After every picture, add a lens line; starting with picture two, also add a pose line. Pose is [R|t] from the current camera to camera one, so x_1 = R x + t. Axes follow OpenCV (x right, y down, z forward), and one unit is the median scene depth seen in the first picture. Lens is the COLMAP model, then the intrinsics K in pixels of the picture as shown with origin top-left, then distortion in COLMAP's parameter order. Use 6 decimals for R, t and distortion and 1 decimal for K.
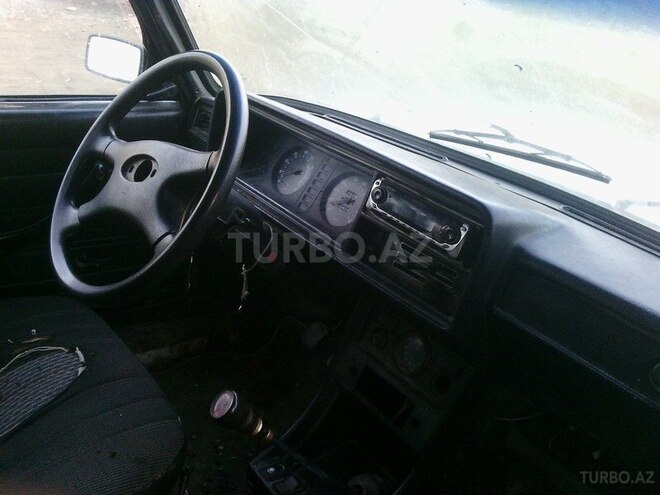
lens RADIAL K [[583.8, 0, 330.0], [0, 583.8, 247.5], [0, 0, 1]] dist [0.083584, -0.226875]
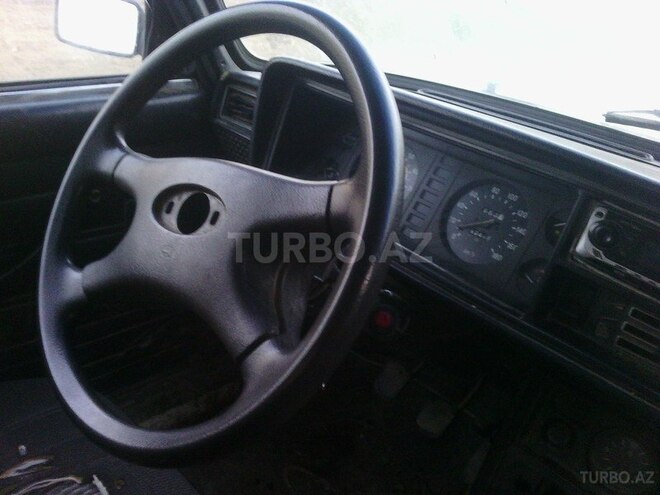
lens RADIAL K [[596.1, 0, 330.0], [0, 596.1, 247.5], [0, 0, 1]] dist [-0.003591, -0.011953]
pose [[0.996845, -0.062349, 0.049126, -0.181502], [0.058953, 0.995956, 0.067801, -0.109302], [-0.053154, -0.064691, 0.996489, 0.335534]]
